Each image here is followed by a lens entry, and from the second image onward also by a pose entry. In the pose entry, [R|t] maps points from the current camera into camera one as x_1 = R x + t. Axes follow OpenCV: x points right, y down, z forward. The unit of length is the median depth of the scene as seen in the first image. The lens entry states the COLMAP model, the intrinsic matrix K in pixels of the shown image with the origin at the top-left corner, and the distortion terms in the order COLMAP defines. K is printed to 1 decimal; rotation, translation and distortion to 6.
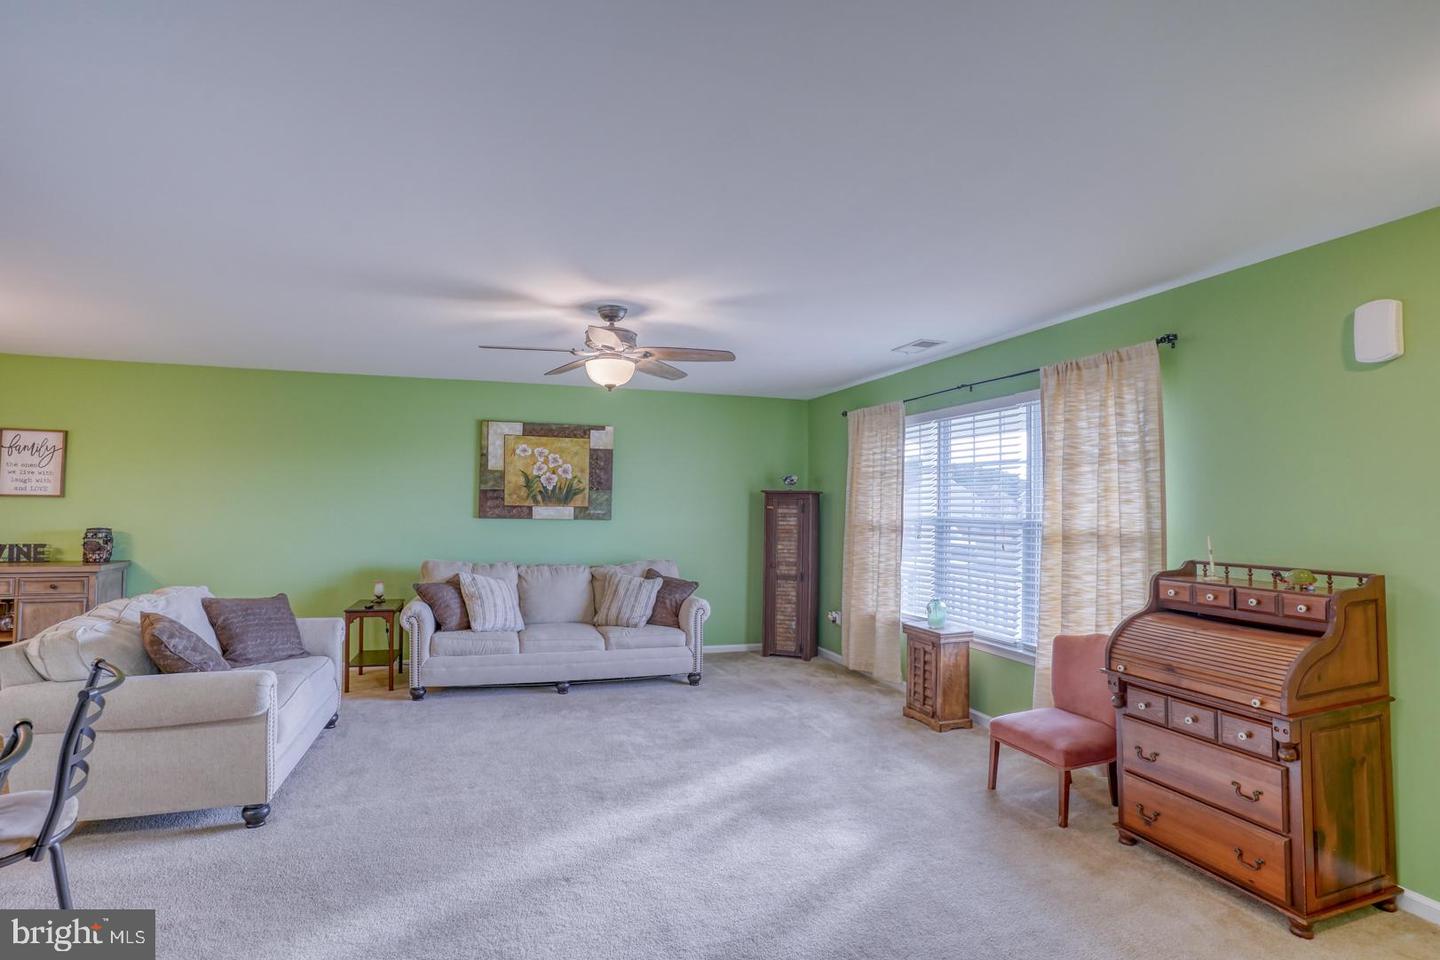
lens RADIAL K [[715.9, 0, 711.1], [0, 715.9, 480.3], [0, 0, 1]] dist [-0.074029, 0.032072]
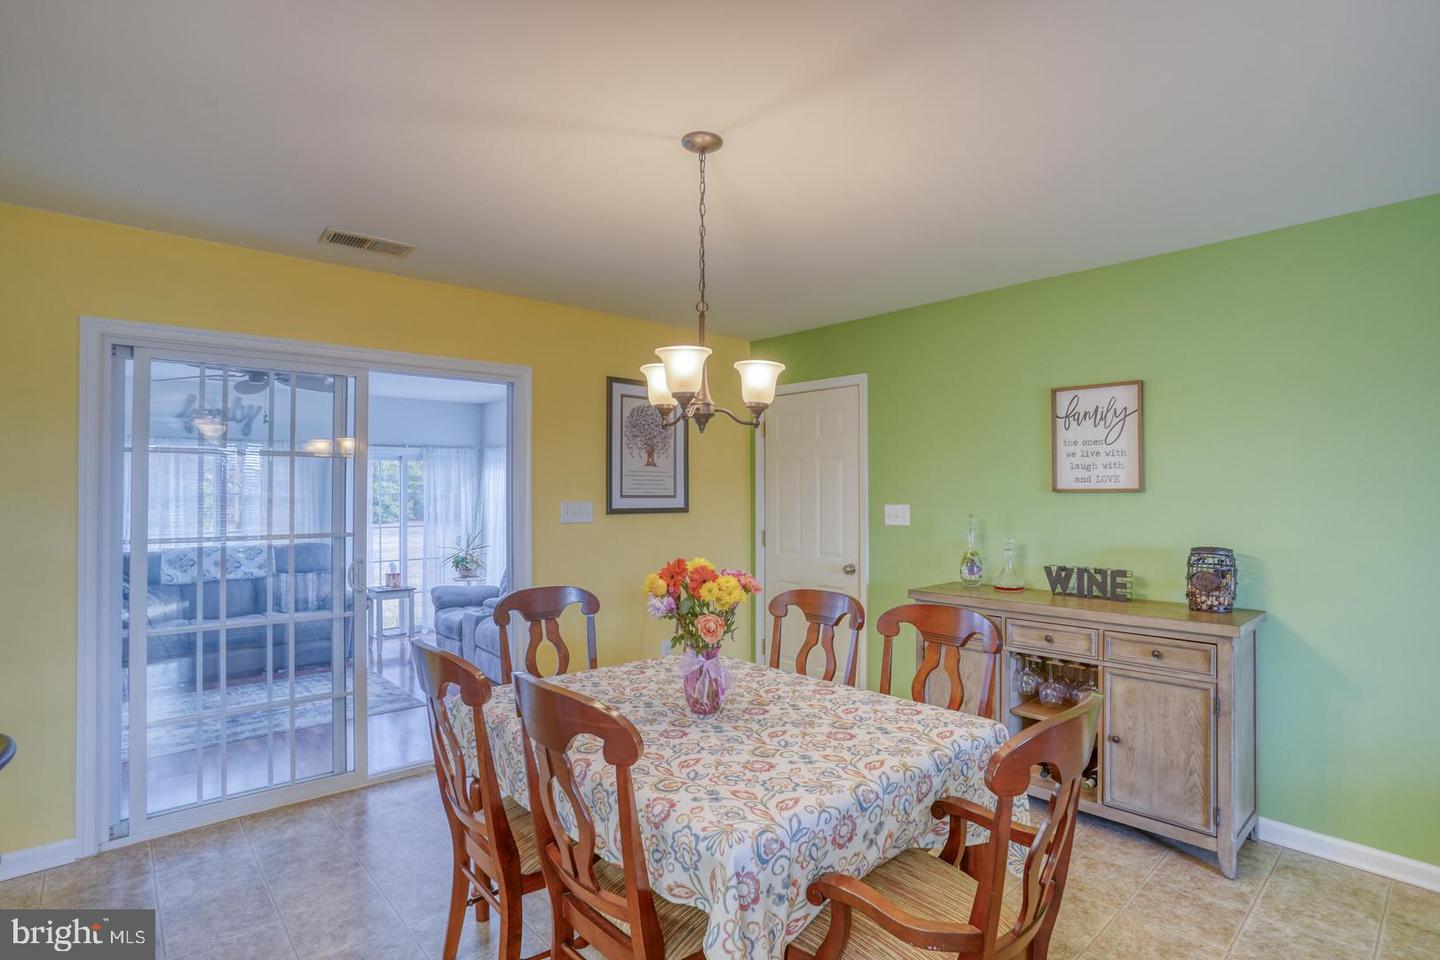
lens RADIAL K [[714.2, 0, 720.0], [0, 714.2, 480.0], [0, 0, 1]] dist [-0.071233, 0.028731]
pose [[0.403733, -0.029935, -0.914387, -0.540118], [0.040610, 0.999066, -0.014776, 0.008214], [0.913975, -0.031168, 0.404571, 0.421857]]
